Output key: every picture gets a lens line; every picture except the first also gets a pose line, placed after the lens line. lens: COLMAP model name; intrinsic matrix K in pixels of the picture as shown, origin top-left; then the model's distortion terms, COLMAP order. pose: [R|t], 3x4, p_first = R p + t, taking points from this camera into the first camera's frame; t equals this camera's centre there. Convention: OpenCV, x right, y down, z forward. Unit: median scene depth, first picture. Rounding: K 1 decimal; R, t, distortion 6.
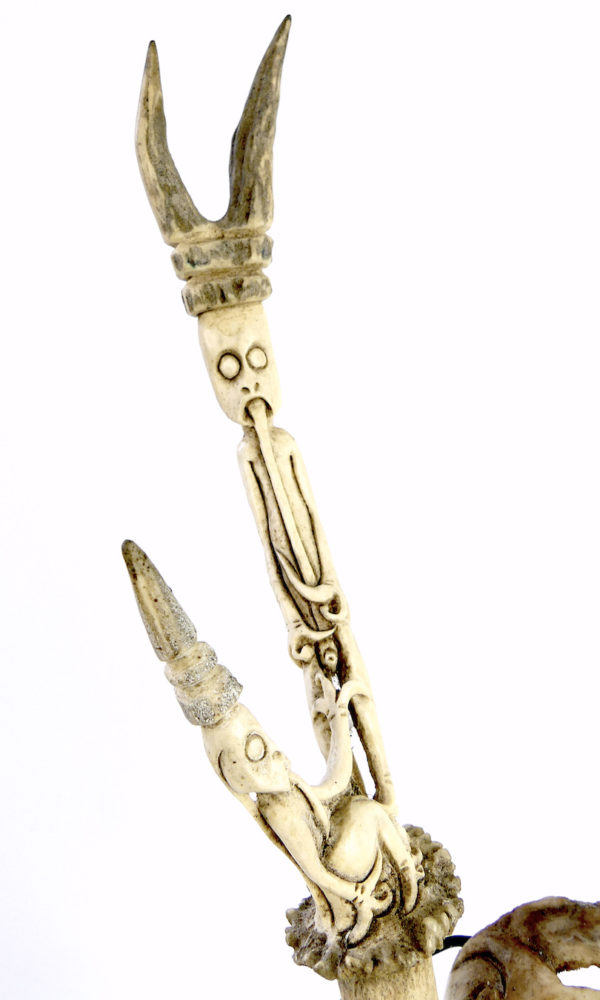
lens RADIAL K [[891.1, 0, 277.9], [0, 891.1, 498.8], [0, 0, 1]] dist [-0.031246, 0.039271]
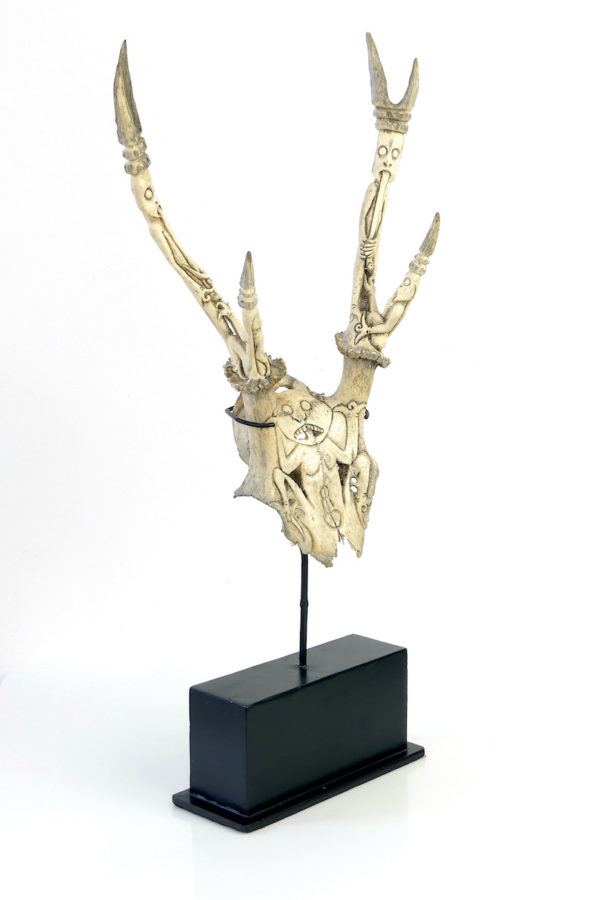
lens RADIAL K [[1471.4, 0, 302.1], [0, 1471.4, 443.3], [0, 0, 1]] dist [-0.013039, 0.000000]
pose [[0.448120, -0.270464, 0.852079, -3.652212], [0.168763, 0.961592, 0.216470, -0.309114], [-0.877900, 0.046795, 0.476553, -1.304474]]
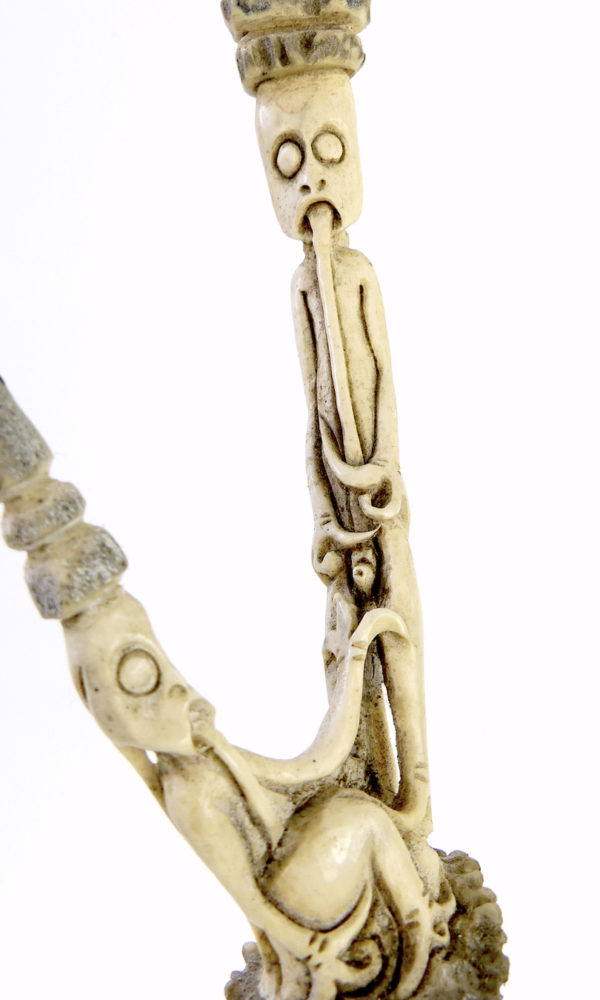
lens RADIAL K [[836.6, 0, 328.7], [0, 836.6, 498.9], [0, 0, 1]] dist [-0.031840, 0.001382]
pose [[0.961373, 0.092958, -0.259078, 0.183322], [-0.093153, 0.995585, 0.011551, 0.117127], [0.259008, 0.013030, 0.965787, 0.394854]]
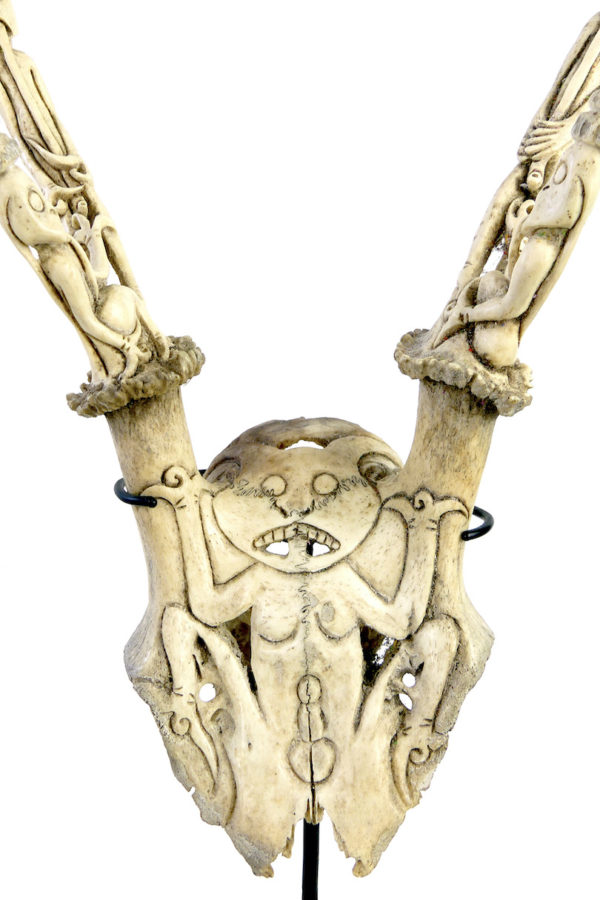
lens RADIAL K [[834.3, 0, 297.7], [0, 834.3, 463.0], [0, 0, 1]] dist [-0.029257, 0.000000]
pose [[0.926637, -0.091953, 0.364538, -0.115092], [0.092759, 0.995570, 0.015339, 0.532614], [-0.364334, 0.019601, 0.931062, -0.183810]]
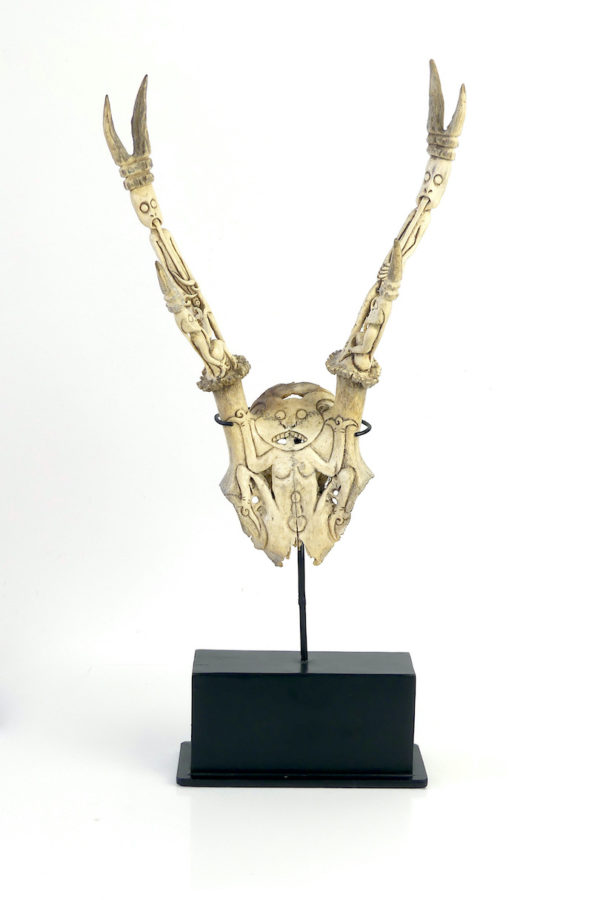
lens RADIAL K [[1471.4, 0, 299.2], [0, 1471.4, 452.4], [0, 0, 1]] dist [-0.013039, 0.000000]
pose [[0.937127, -0.144671, 0.317588, -1.242415], [0.118994, 0.987955, 0.098922, 0.222169], [-0.328074, -0.054911, 0.943055, -3.748271]]
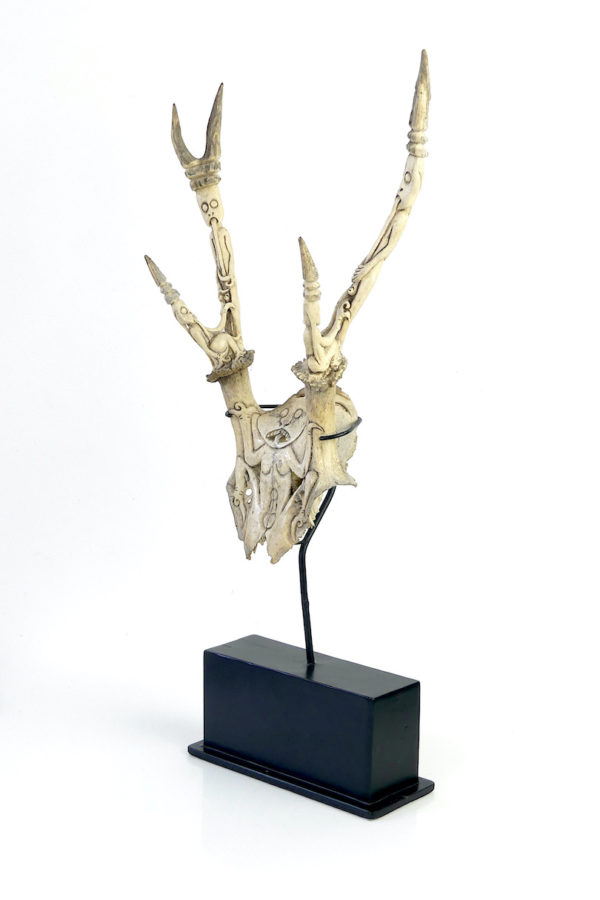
lens RADIAL K [[1471.4, 0, 302.0], [0, 1471.4, 449.3], [0, 0, 1]] dist [-0.013039, 0.000000]
pose [[0.922768, -0.019634, -0.384856, 2.246952], [0.030099, 0.999322, 0.021185, 0.597788], [0.384179, -0.031132, 0.922733, -3.639671]]
